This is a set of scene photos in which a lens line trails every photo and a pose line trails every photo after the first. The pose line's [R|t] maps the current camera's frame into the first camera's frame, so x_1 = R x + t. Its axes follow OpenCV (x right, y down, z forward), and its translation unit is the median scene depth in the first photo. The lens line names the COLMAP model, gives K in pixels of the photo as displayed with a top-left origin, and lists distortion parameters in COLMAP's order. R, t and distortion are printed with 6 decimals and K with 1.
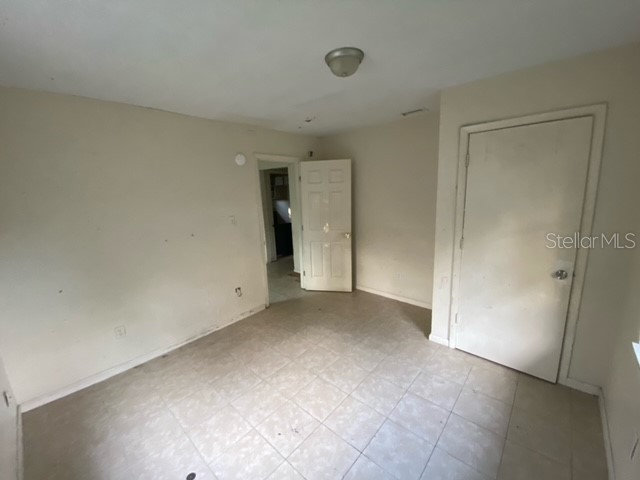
lens RADIAL K [[260.0, 0, 320.5], [0, 260.0, 241.4], [0, 0, 1]] dist [-0.013709, -0.000242]
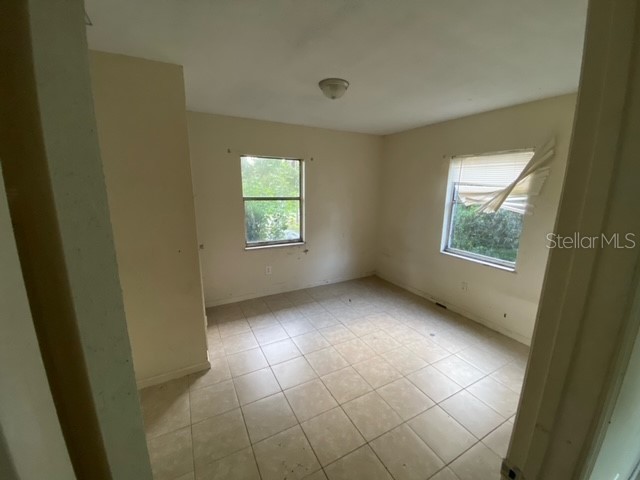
lens RADIAL K [[260.0, 0, 320.0], [0, 260.0, 239.3], [0, 0, 1]] dist [-0.013709, -0.000242]
pose [[-0.940510, -0.029665, 0.338467, -0.284090], [0.098226, 0.929903, 0.354447, -0.405797], [-0.325256, 0.366607, -0.871669, 2.170972]]
